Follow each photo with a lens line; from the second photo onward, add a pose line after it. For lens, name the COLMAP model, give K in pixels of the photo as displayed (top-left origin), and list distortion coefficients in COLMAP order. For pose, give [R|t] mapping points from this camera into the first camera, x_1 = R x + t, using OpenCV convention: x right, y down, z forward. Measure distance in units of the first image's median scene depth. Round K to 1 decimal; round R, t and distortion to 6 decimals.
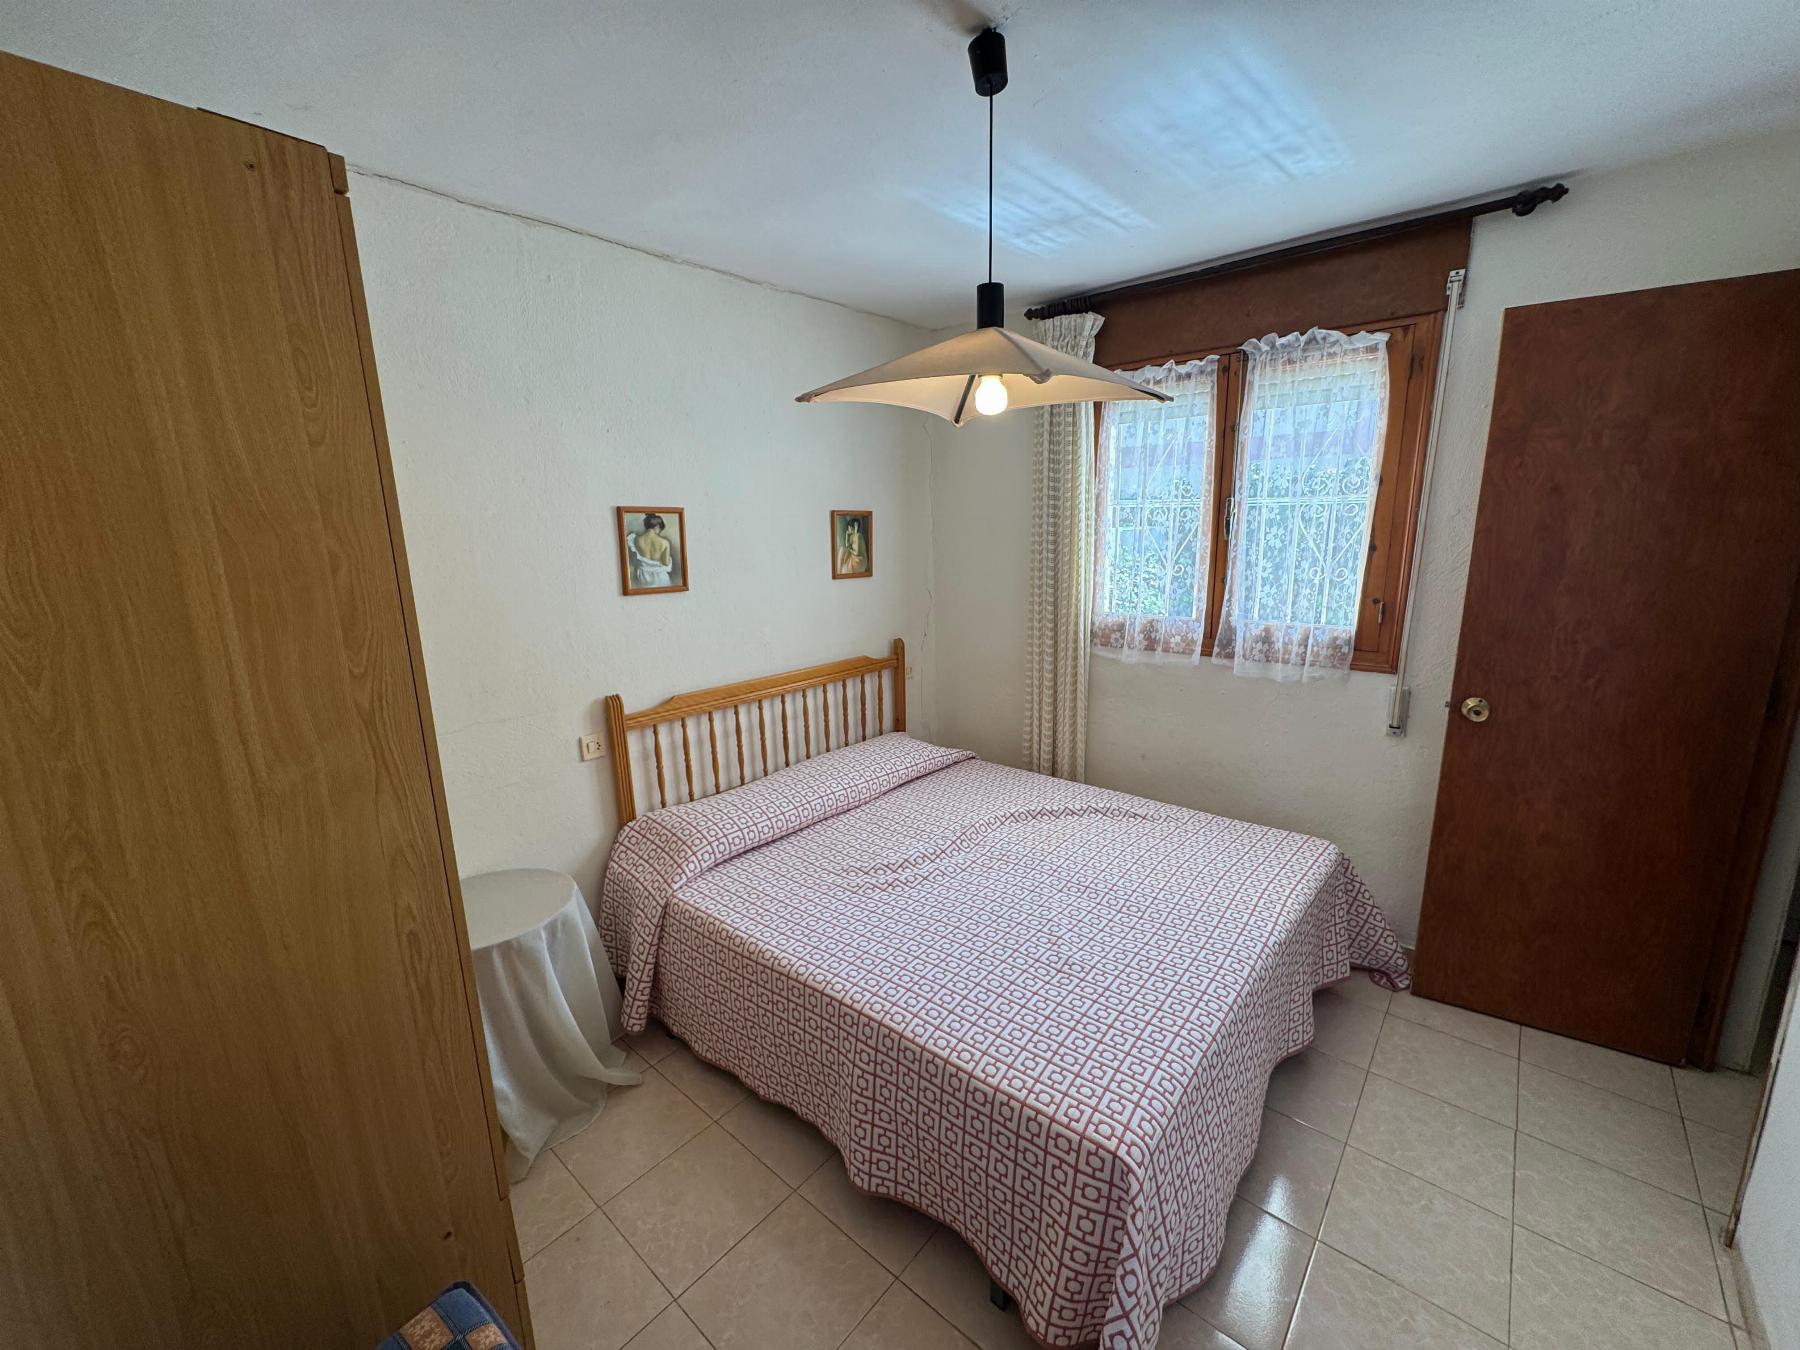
lens RADIAL K [[718.1, 0, 900.9], [0, 718.1, 672.2], [0, 0, 1]] dist [-0.004460, 0.000557]
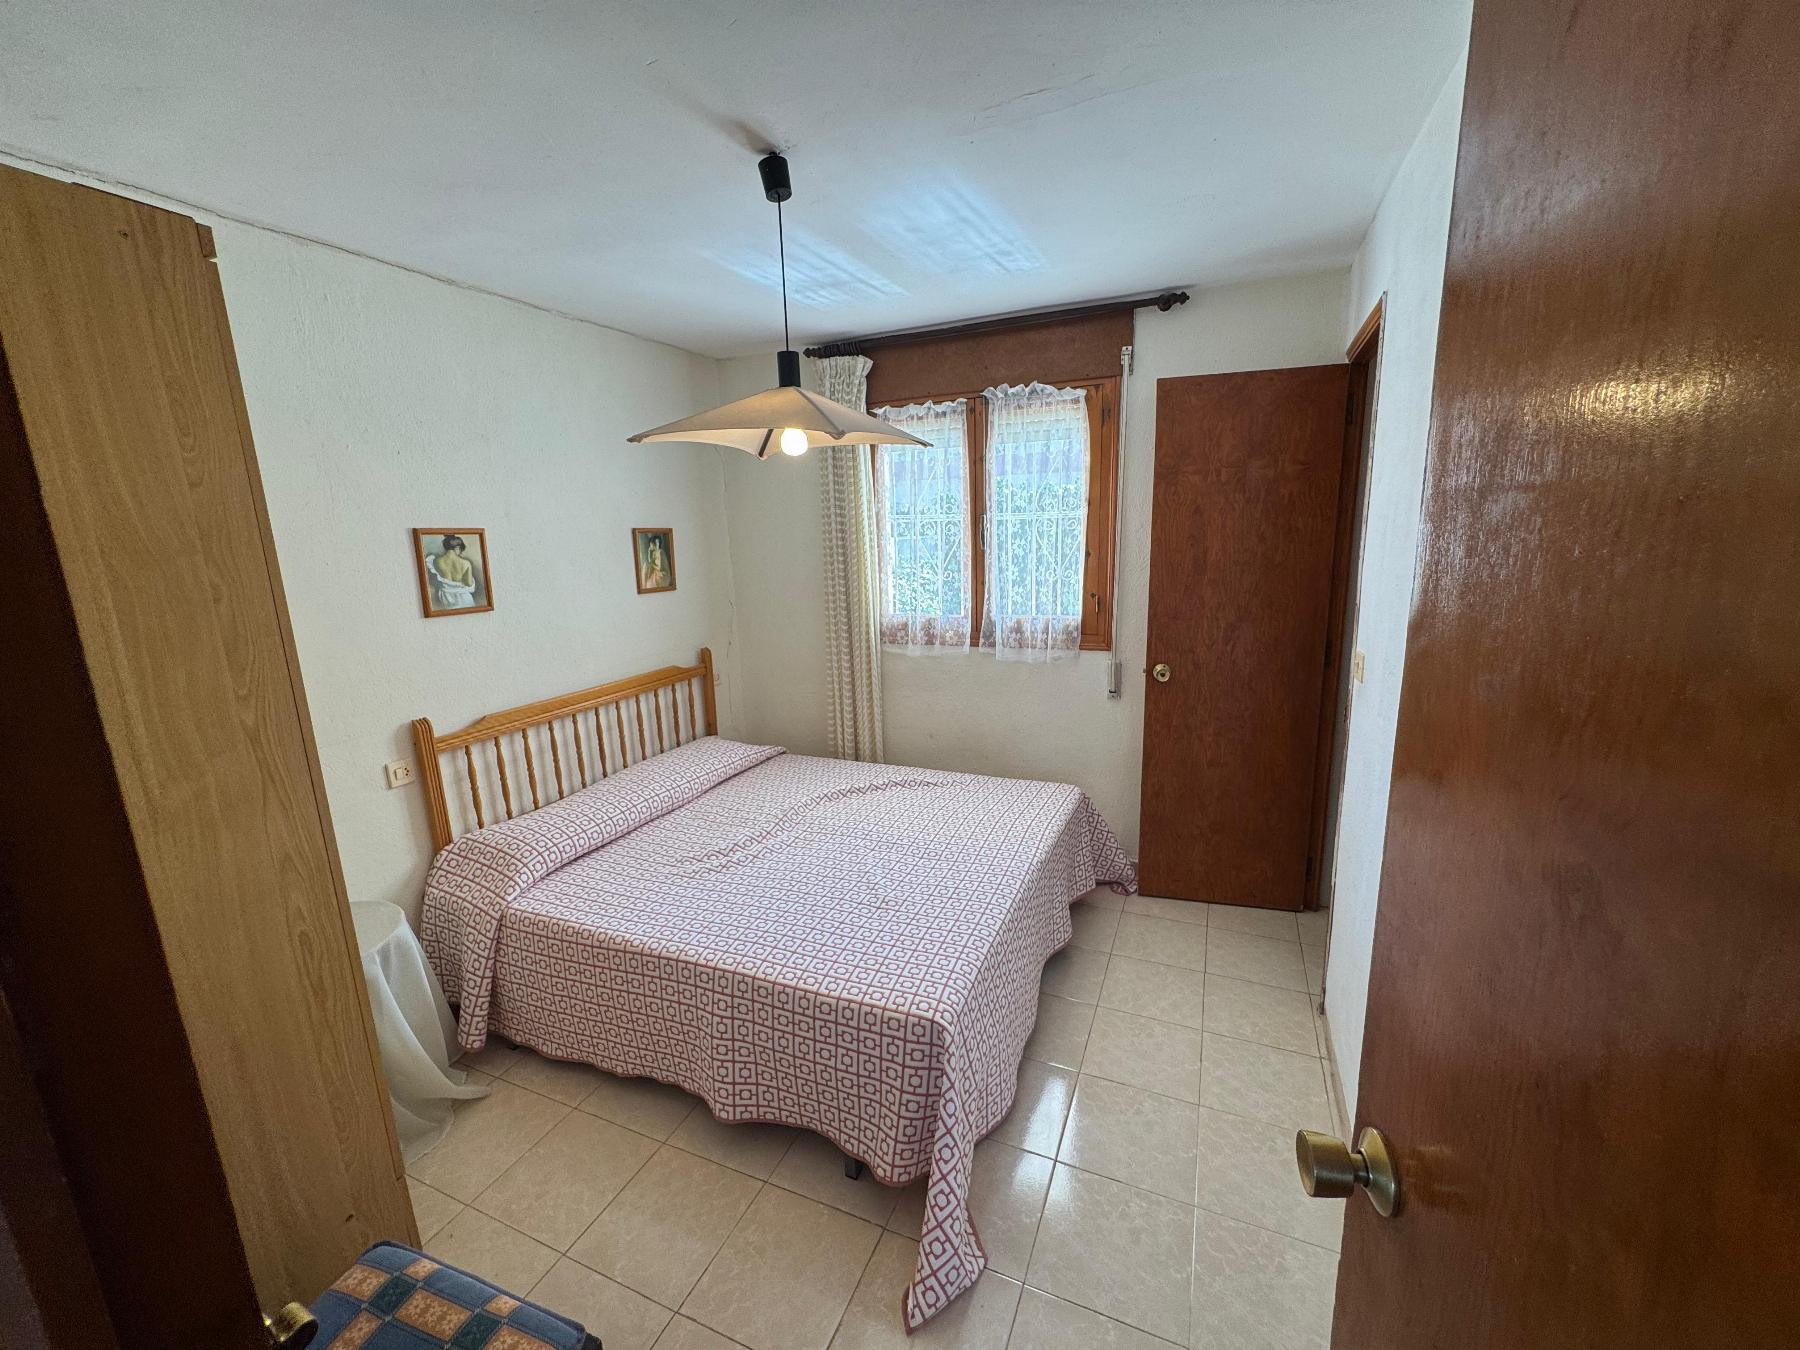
lens RADIAL K [[718.1, 0, 903.1], [0, 718.1, 677.9], [0, 0, 1]] dist [-0.004460, 0.000557]
pose [[0.954473, -0.070072, 0.289952, -0.057375], [0.071548, 0.997422, 0.005519, 0.020922], [-0.289591, 0.015478, 0.957025, -0.161888]]
